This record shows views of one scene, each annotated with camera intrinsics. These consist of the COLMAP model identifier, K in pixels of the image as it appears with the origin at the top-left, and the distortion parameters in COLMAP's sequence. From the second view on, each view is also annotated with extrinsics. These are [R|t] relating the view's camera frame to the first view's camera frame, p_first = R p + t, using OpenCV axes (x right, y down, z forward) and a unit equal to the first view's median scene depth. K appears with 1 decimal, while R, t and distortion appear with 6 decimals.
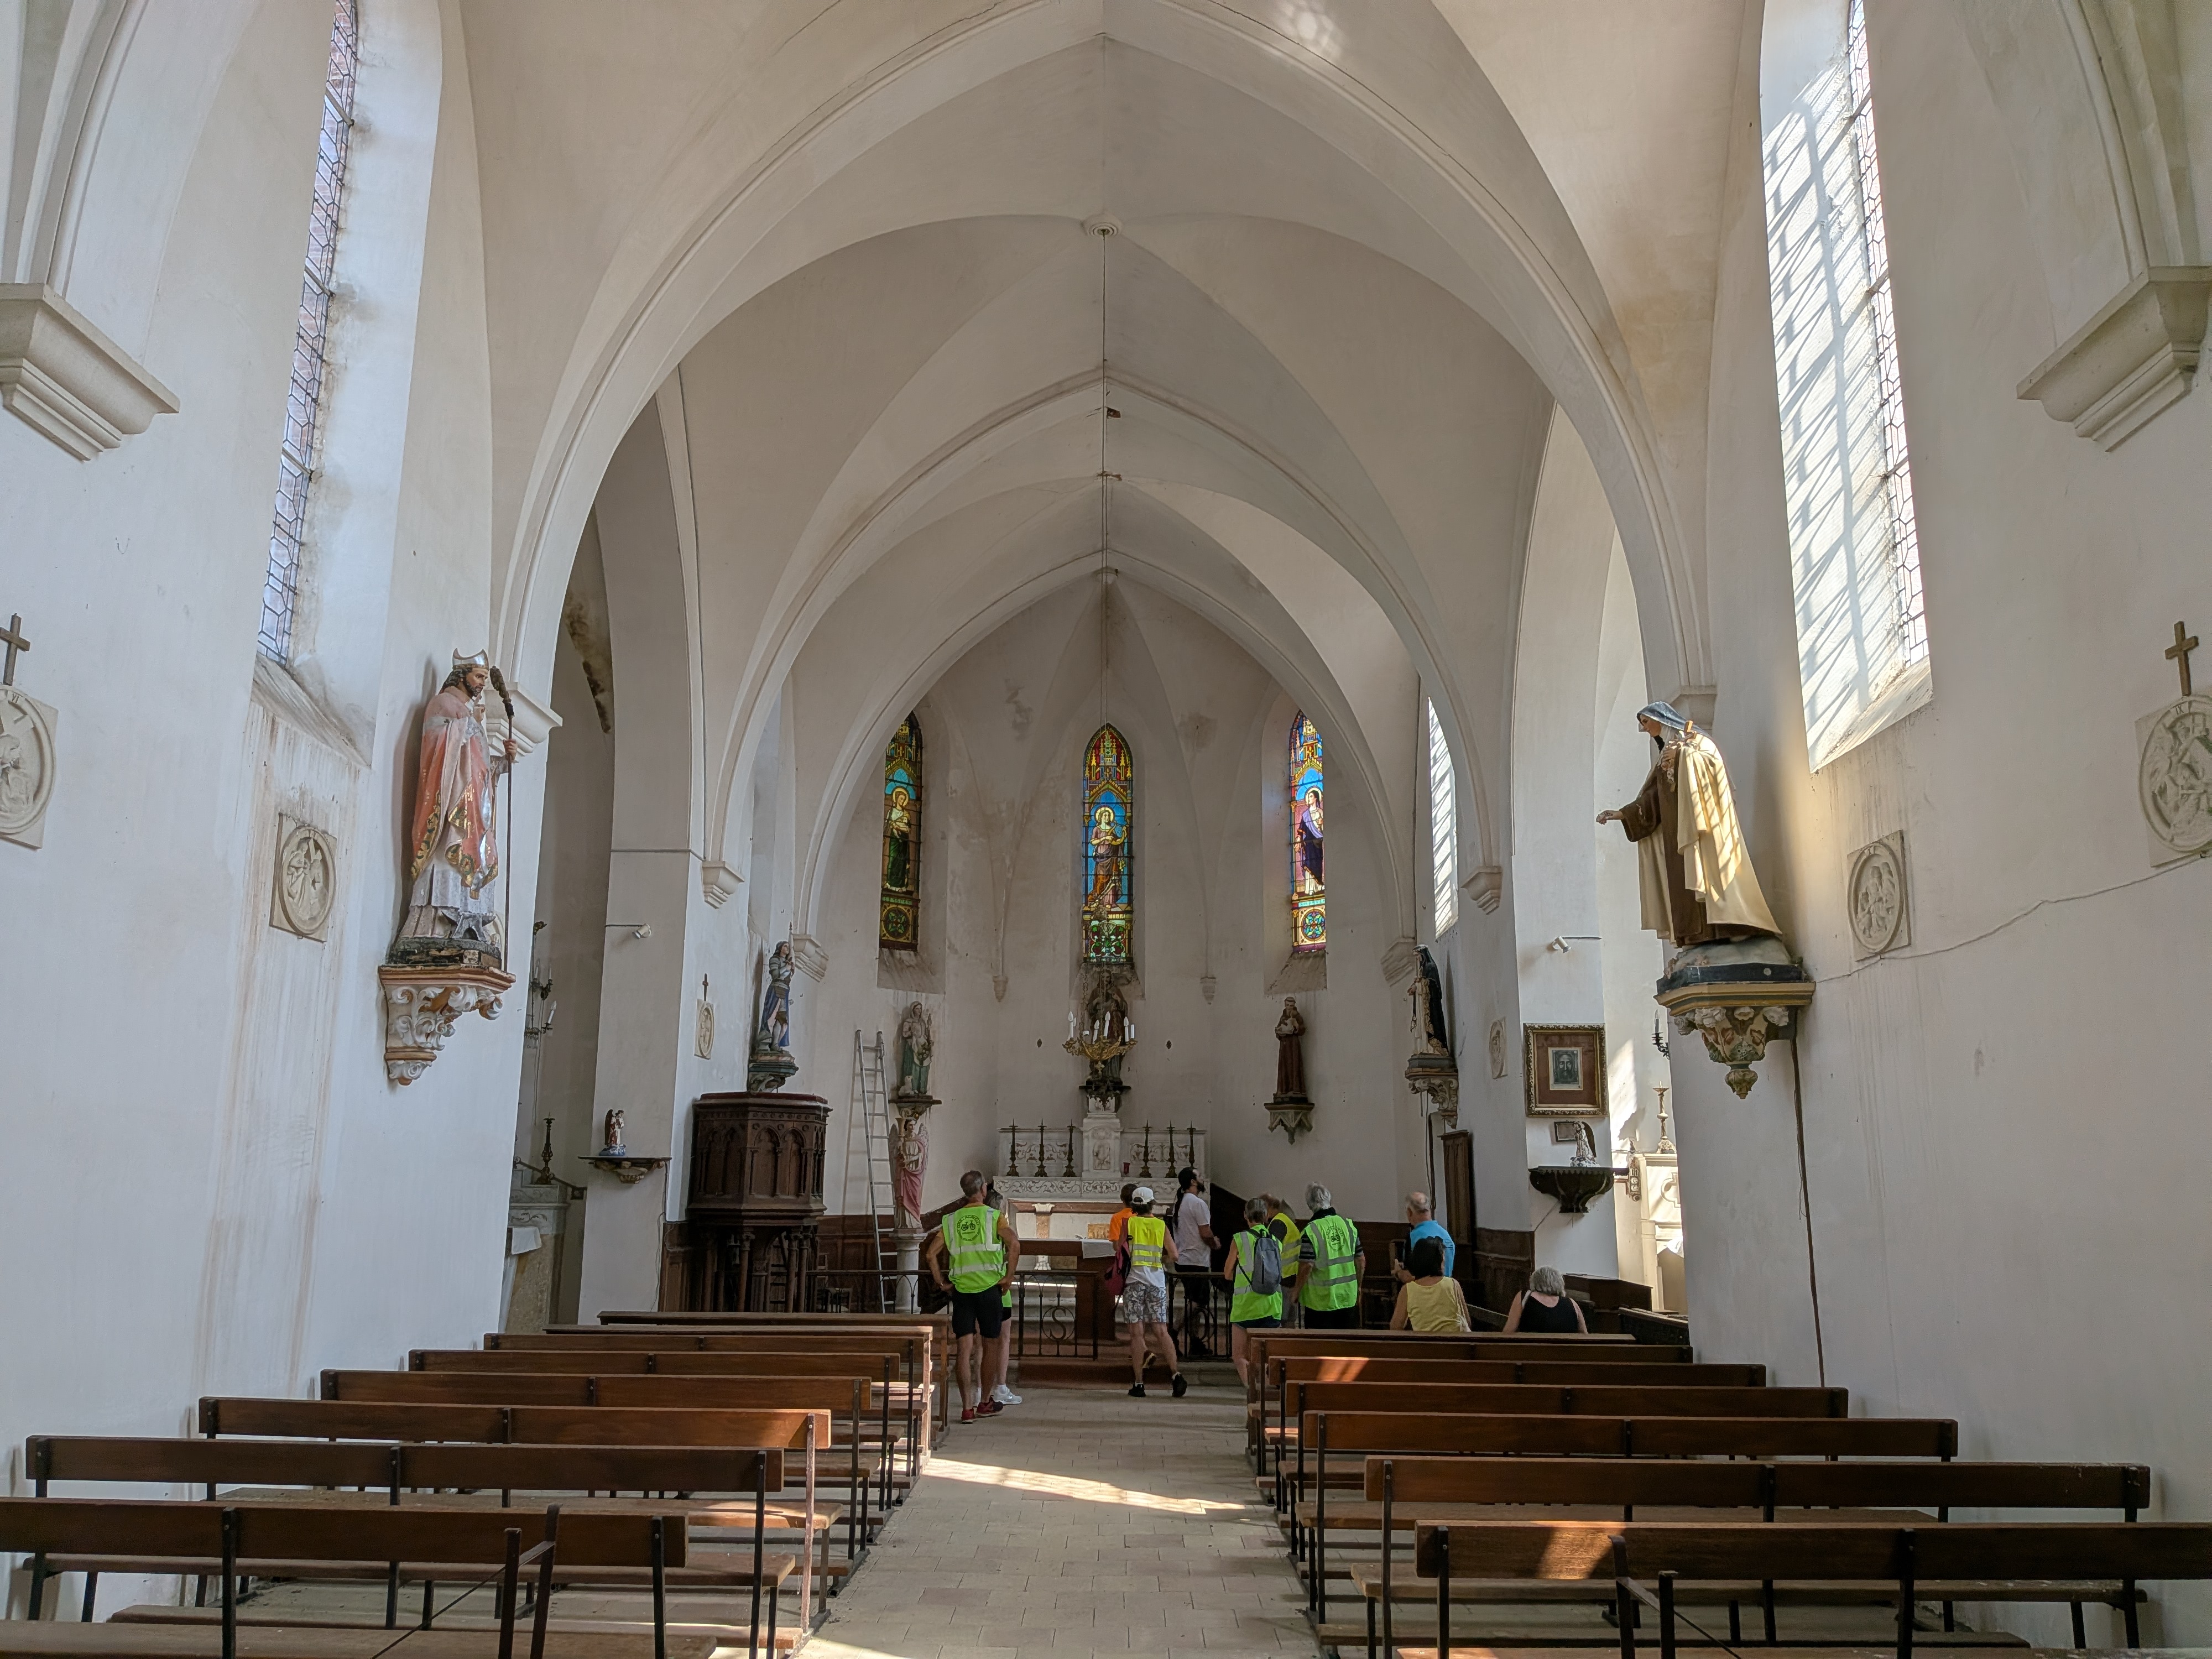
lens RADIAL K [[2010.7, 0, 1106.0], [0, 2010.7, 829.5], [0, 0, 1]] dist [0.165341, -0.384070]
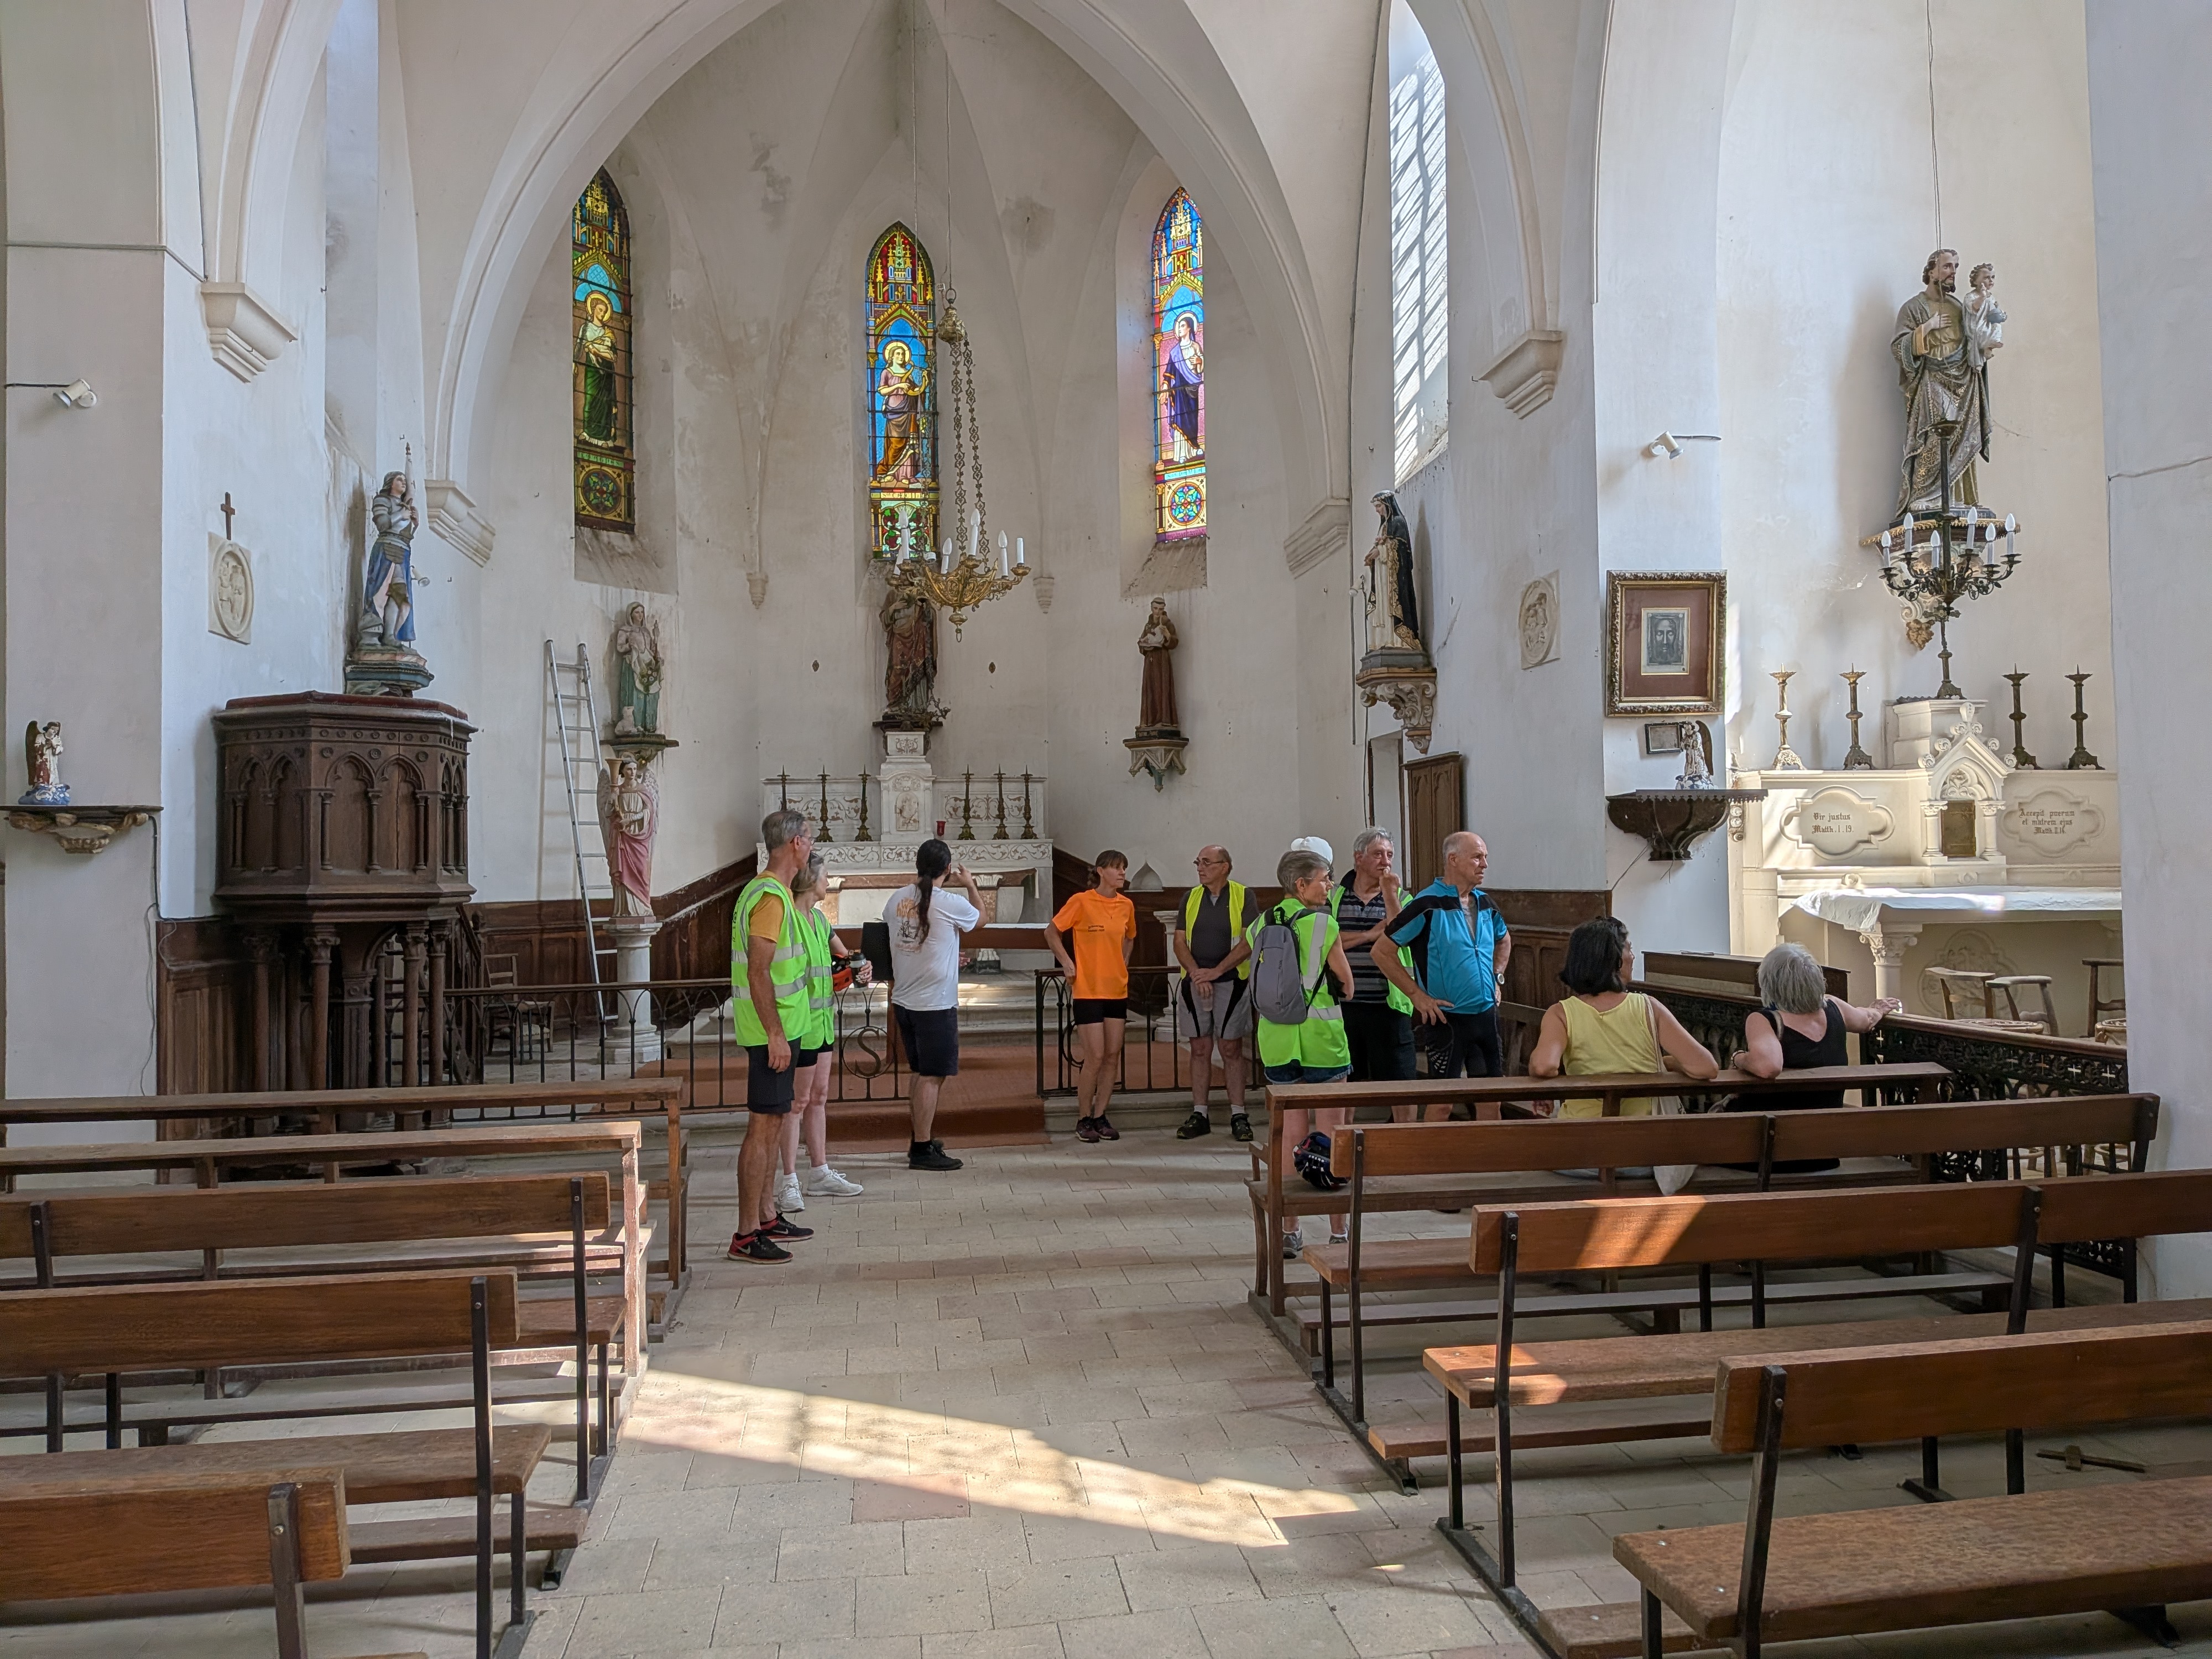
lens RADIAL K [[1624.2, 0, 1144.9], [0, 1624.2, 821.3], [0, 0, 1]] dist [0.100451, -0.166171]
pose [[0.983446, -0.021680, 0.179899, -0.023964], [-0.004684, 0.989443, 0.144847, 0.078114], [-0.181140, -0.143292, 0.972962, 0.404008]]
